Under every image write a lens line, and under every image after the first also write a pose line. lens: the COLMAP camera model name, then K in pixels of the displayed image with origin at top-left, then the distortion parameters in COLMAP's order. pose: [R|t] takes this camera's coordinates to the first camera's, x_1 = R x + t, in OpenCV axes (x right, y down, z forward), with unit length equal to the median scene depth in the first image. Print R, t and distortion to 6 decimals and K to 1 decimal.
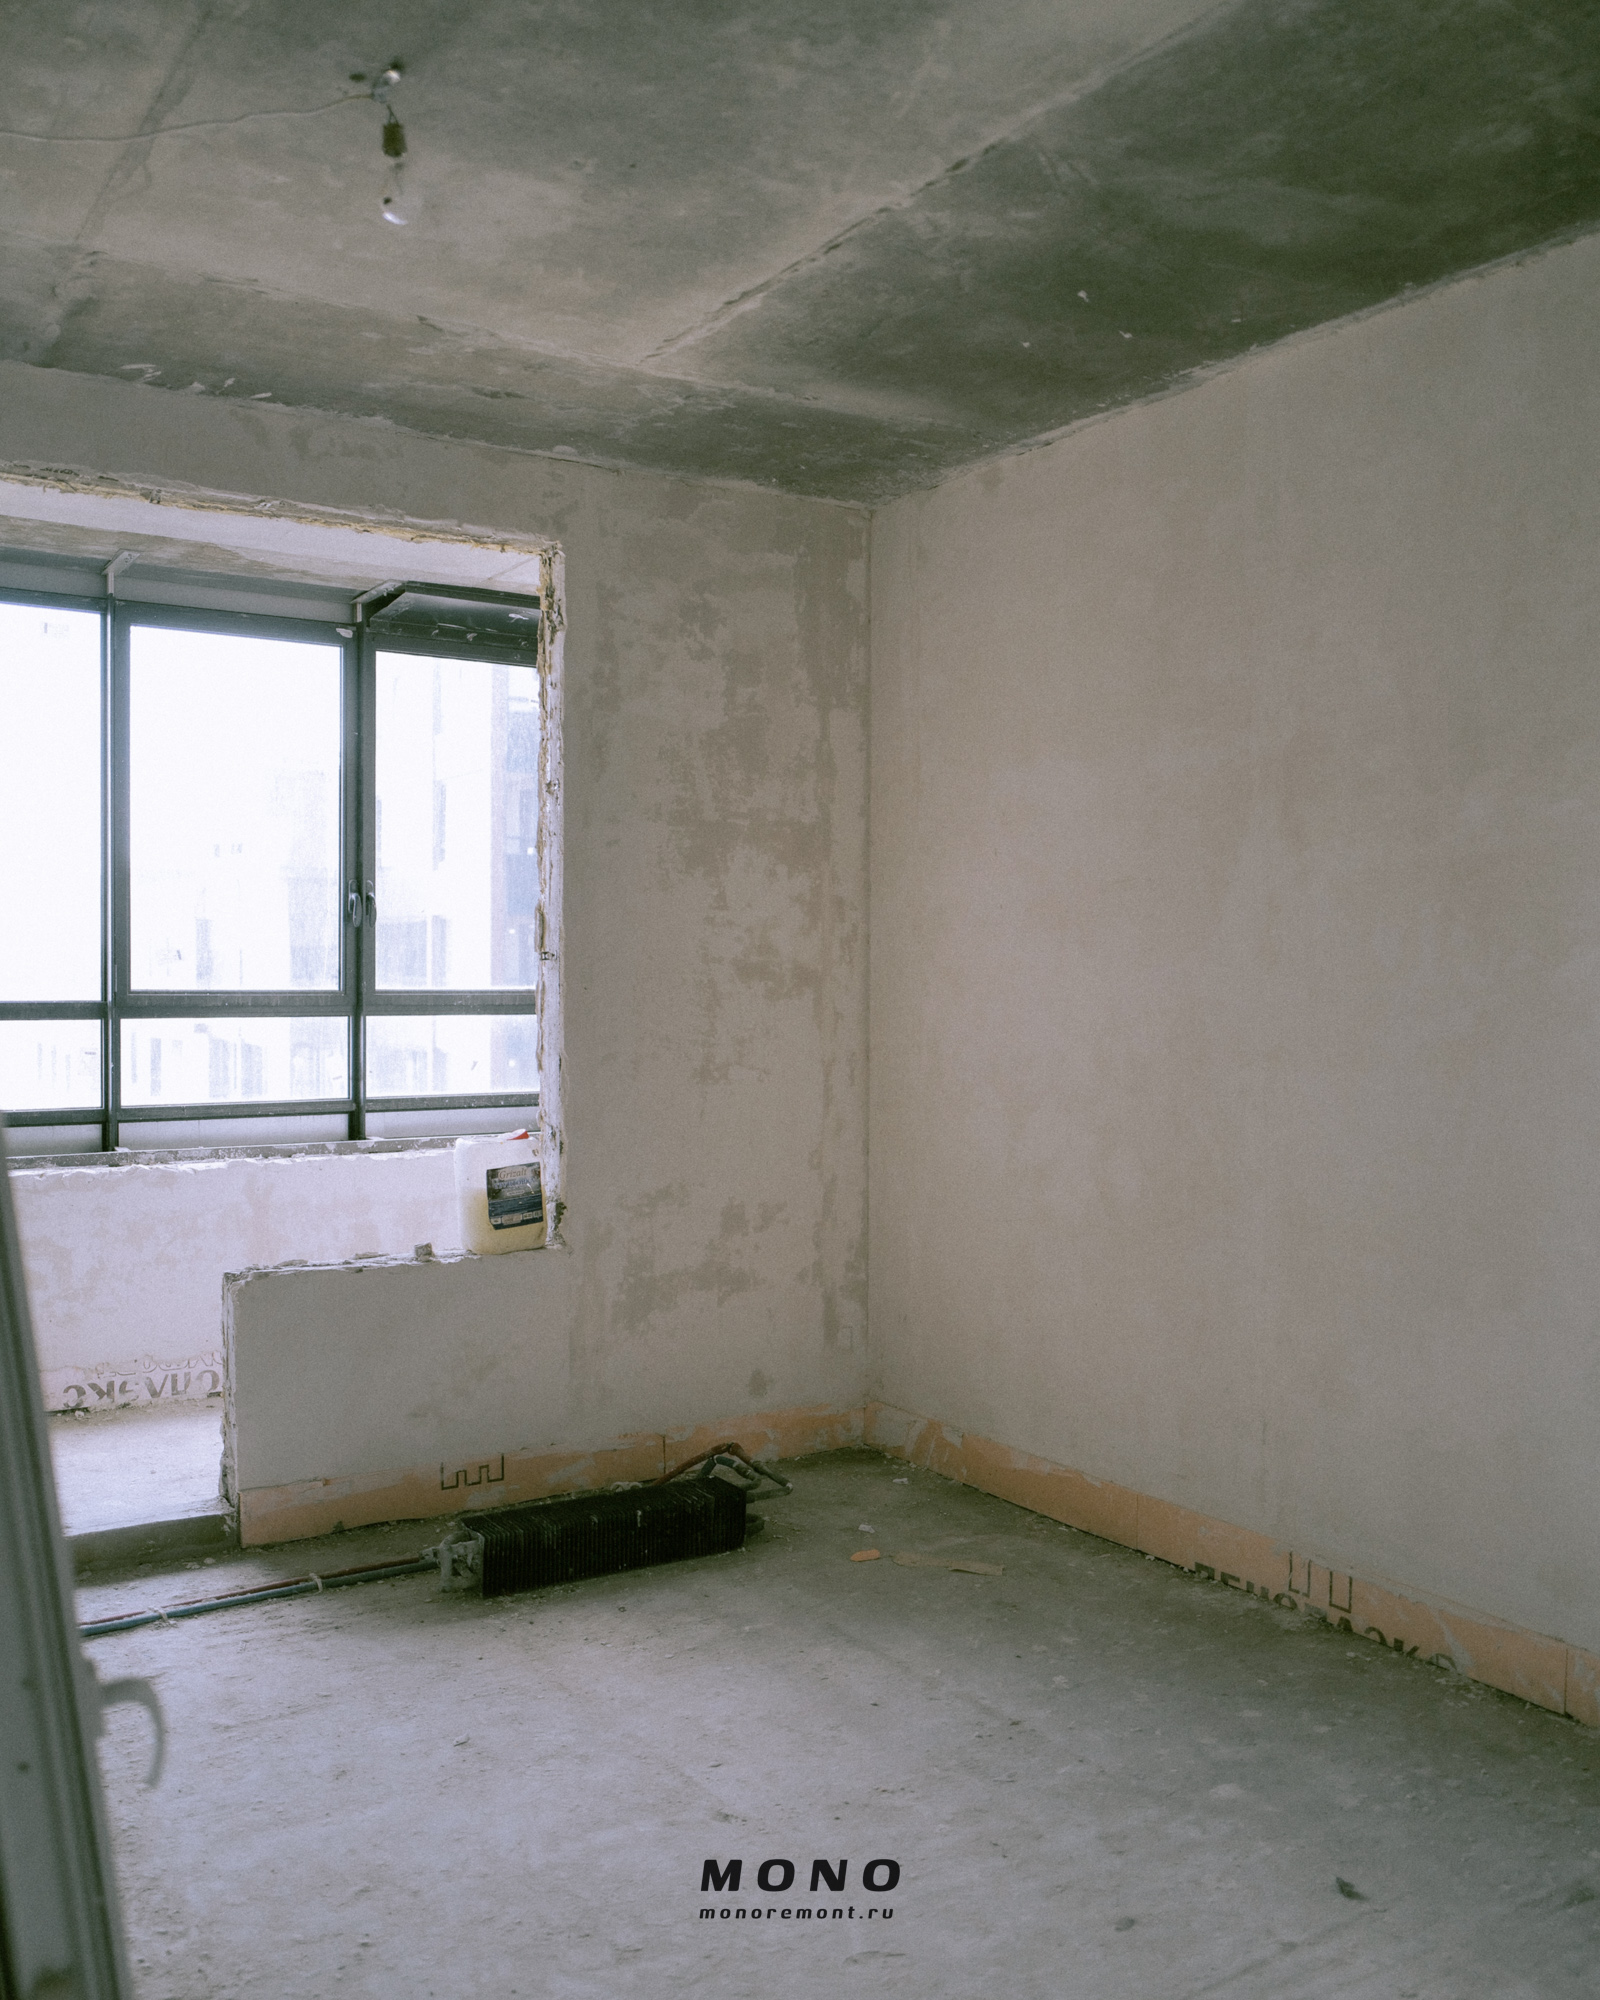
lens RADIAL K [[1735.3, 0, 802.4], [0, 1735.3, 1026.2], [0, 0, 1]] dist [-0.047302, -0.004108]
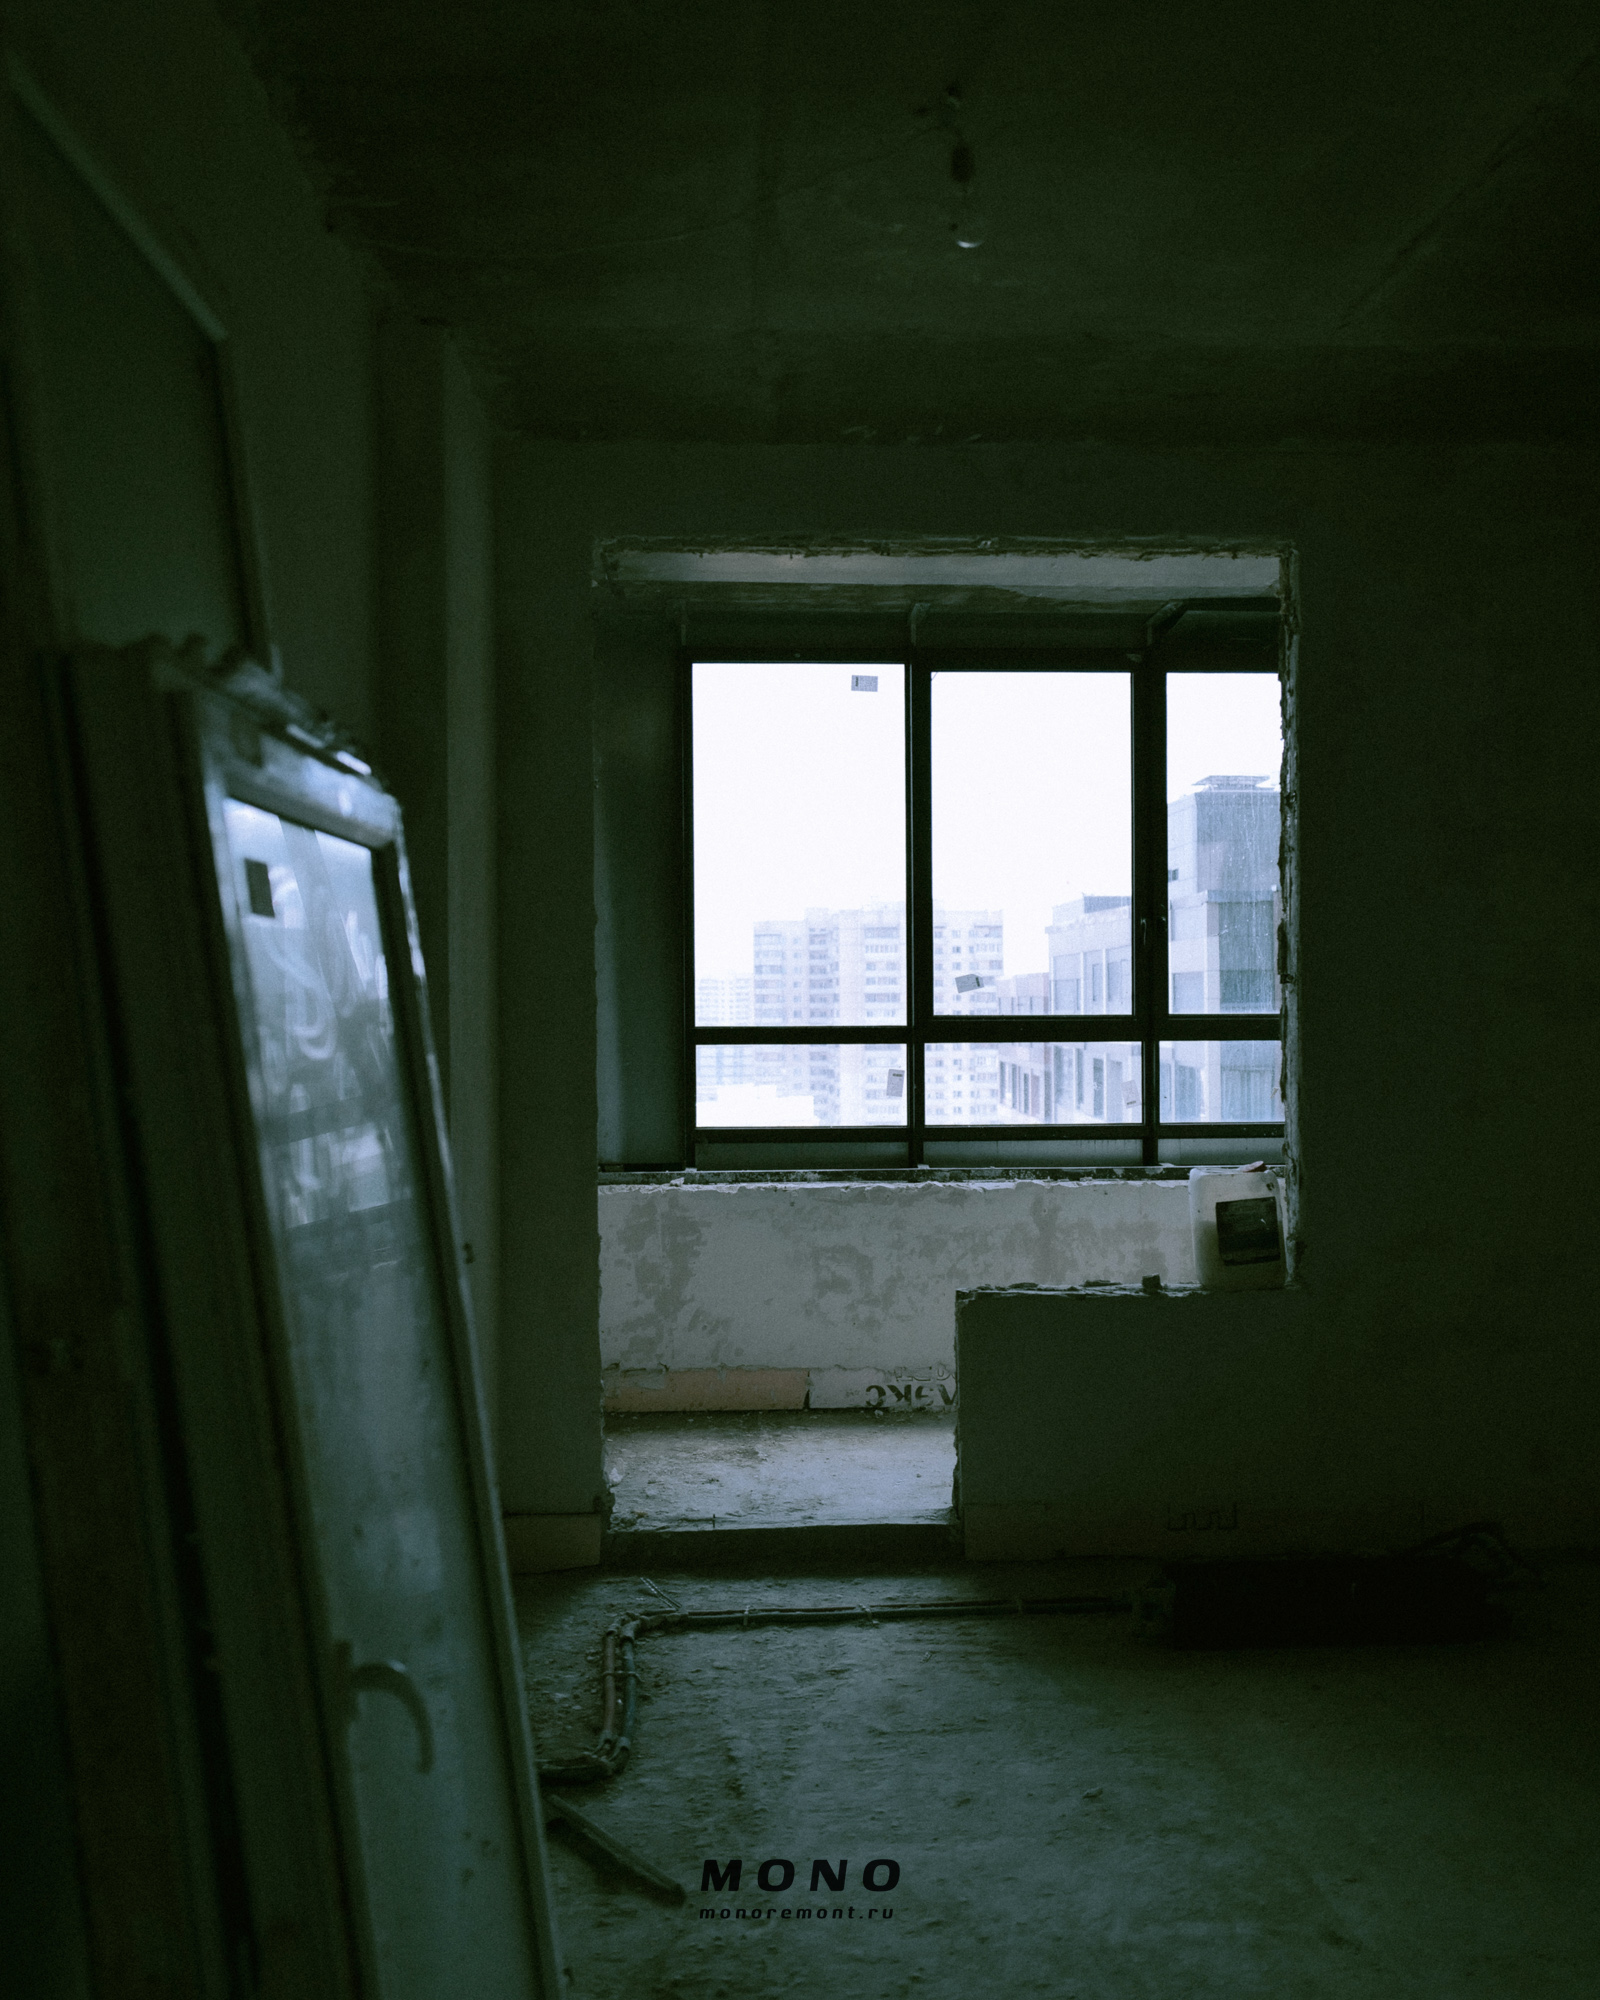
lens RADIAL K [[1735.3, 0, 802.4], [0, 1735.3, 1026.2], [0, 0, 1]] dist [-0.047302, -0.004108]
pose [[0.859021, -0.001730, -0.511937, 0.108550], [-0.004854, 0.999922, -0.011524, -0.002472], [0.511917, 0.012384, 0.858946, 0.056951]]
